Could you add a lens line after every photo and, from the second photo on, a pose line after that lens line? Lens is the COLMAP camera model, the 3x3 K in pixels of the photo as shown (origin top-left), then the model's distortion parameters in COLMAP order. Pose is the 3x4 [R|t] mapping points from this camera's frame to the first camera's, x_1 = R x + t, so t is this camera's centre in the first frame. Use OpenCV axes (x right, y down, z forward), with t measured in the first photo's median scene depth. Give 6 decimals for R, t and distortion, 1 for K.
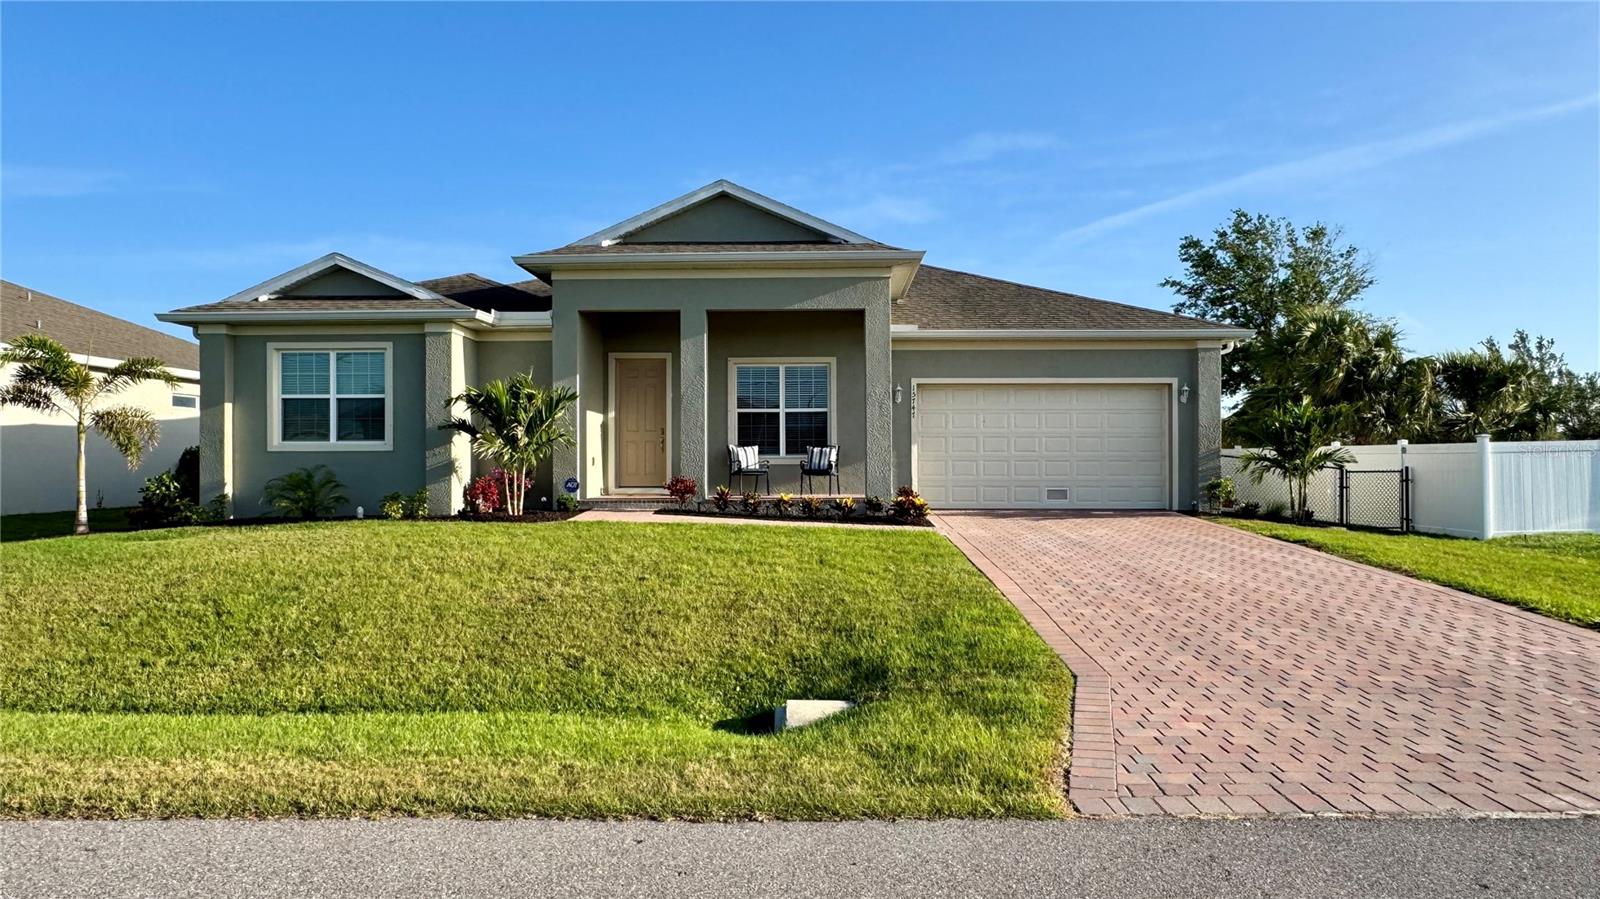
lens RADIAL K [[1024.7, 0, 800.0], [0, 1024.7, 449.5], [0, 0, 1]] dist [-0.003848, -0.000632]
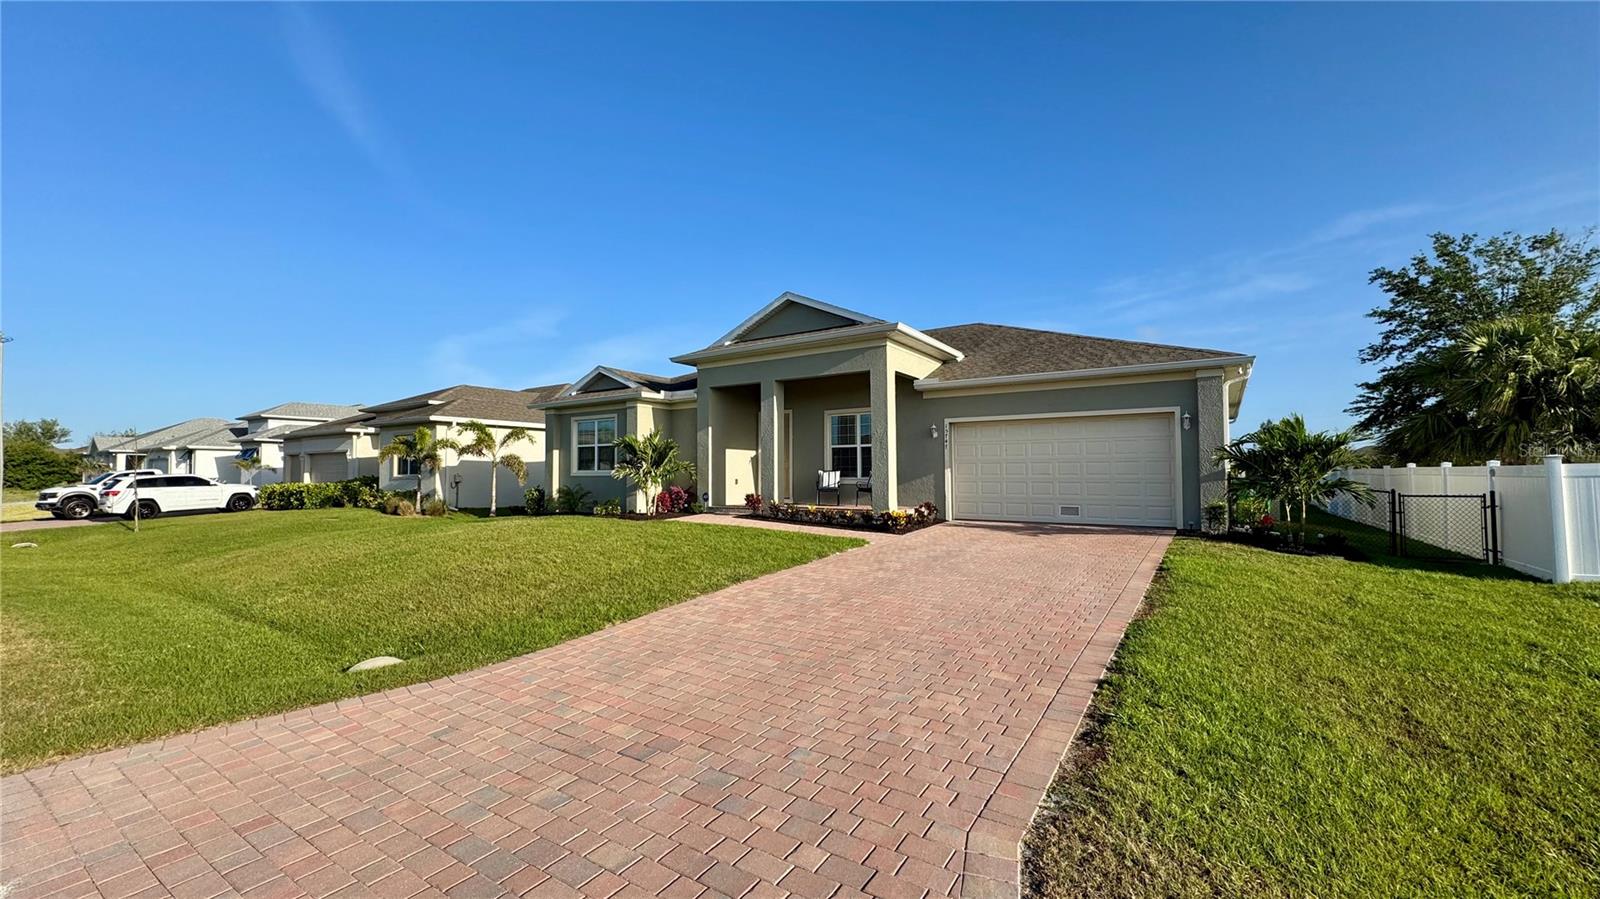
lens RADIAL K [[639.1, 0, 800.0], [0, 639.1, 449.5], [0, 0, 1]] dist [-0.000037, 0.000040]
pose [[0.842918, -0.022456, -0.537573, 0.431922], [0.006528, 0.999482, -0.031516, -0.006482], [0.538002, 0.023056, 0.842628, 0.236903]]
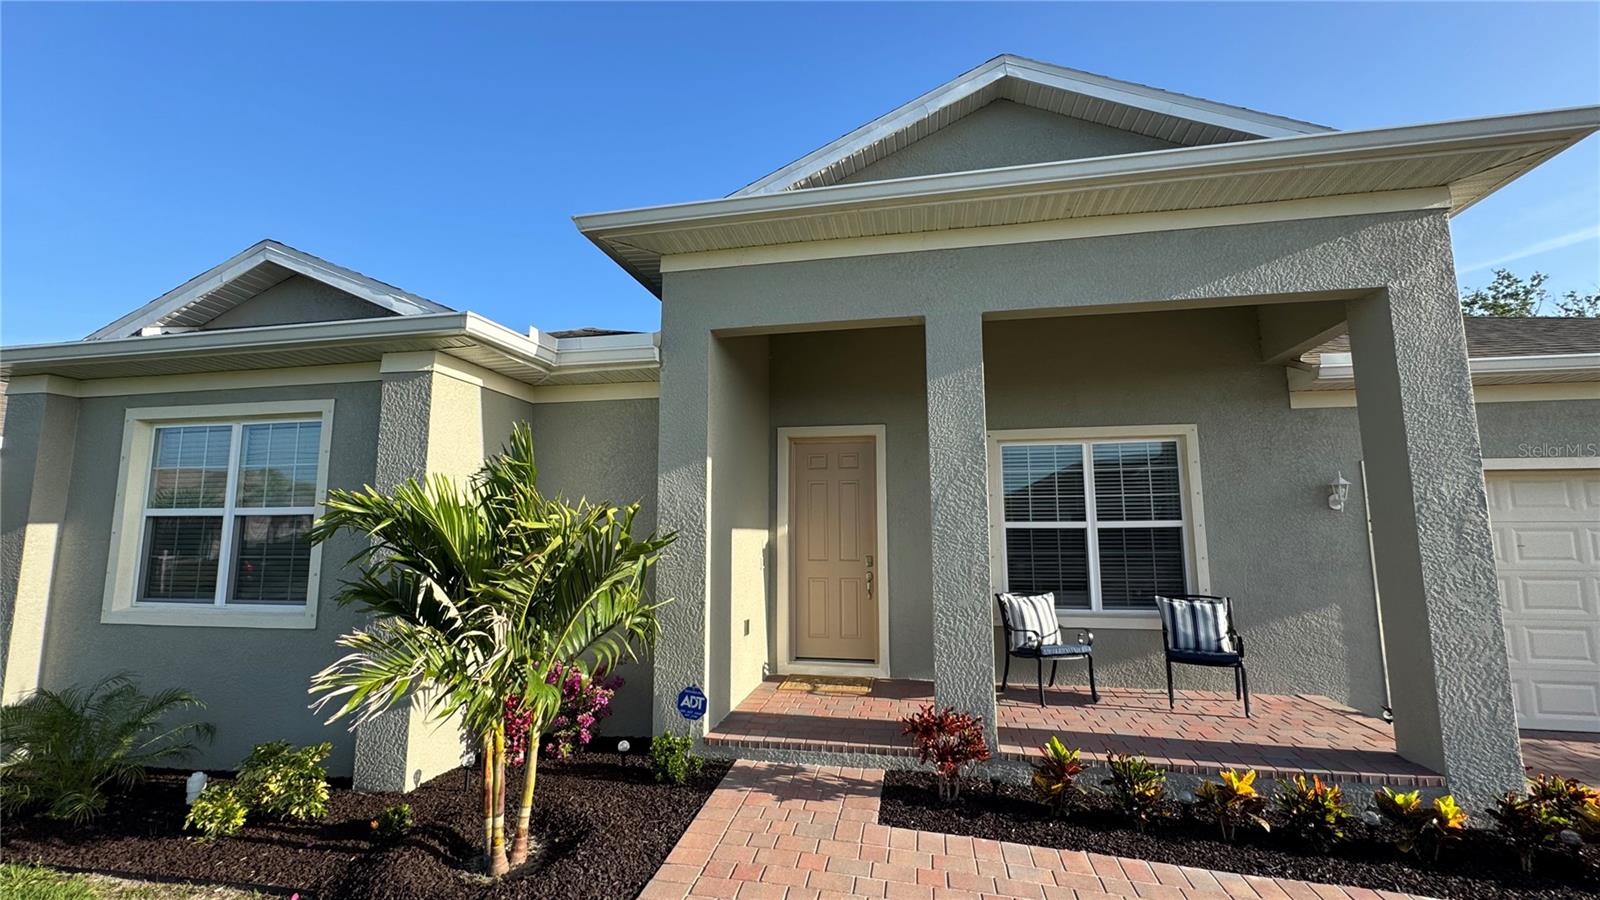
lens RADIAL K [[639.1, 0, 800.0], [0, 639.1, 450.0], [0, 0, 1]] dist [-0.000037, 0.000040]
pose [[0.985280, -0.019856, -0.169790, -0.123506], [0.001667, 0.994300, -0.106609, -0.046295], [0.170939, 0.104757, 0.979697, 0.709797]]
